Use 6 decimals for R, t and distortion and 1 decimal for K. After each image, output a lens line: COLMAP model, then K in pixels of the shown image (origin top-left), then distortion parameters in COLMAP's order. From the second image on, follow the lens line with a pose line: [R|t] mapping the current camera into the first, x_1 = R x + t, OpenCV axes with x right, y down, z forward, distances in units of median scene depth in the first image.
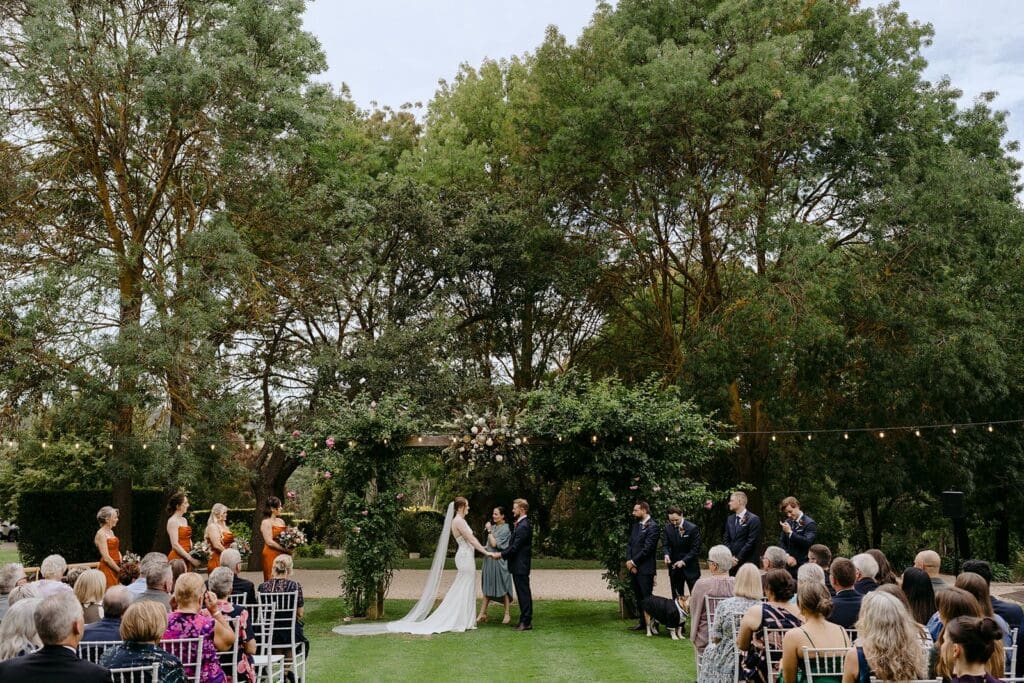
lens RADIAL K [[897.6, 0, 490.2], [0, 897.6, 341.4], [0, 0, 1]] dist [-0.002587, 0.000455]
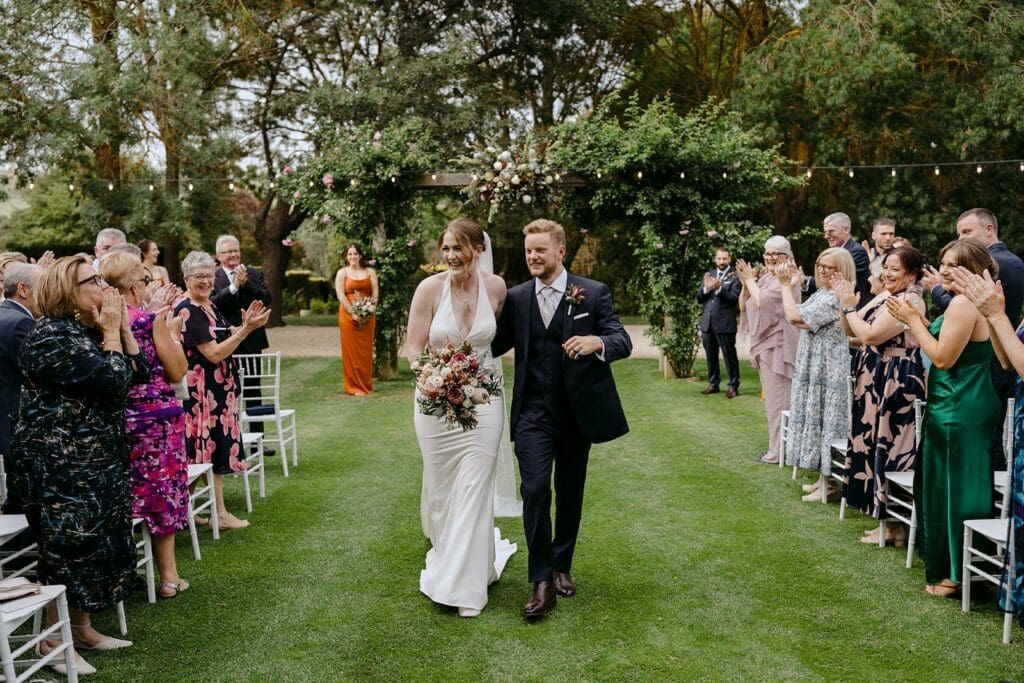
lens RADIAL K [[897.6, 0, 490.2], [0, 897.6, 341.4], [0, 0, 1]] dist [-0.002587, 0.000455]
pose [[0.999803, -0.003252, -0.019568, -0.008682], [0.008279, 0.964858, 0.262641, 0.036014], [0.018026, -0.262752, 0.964695, 0.138992]]
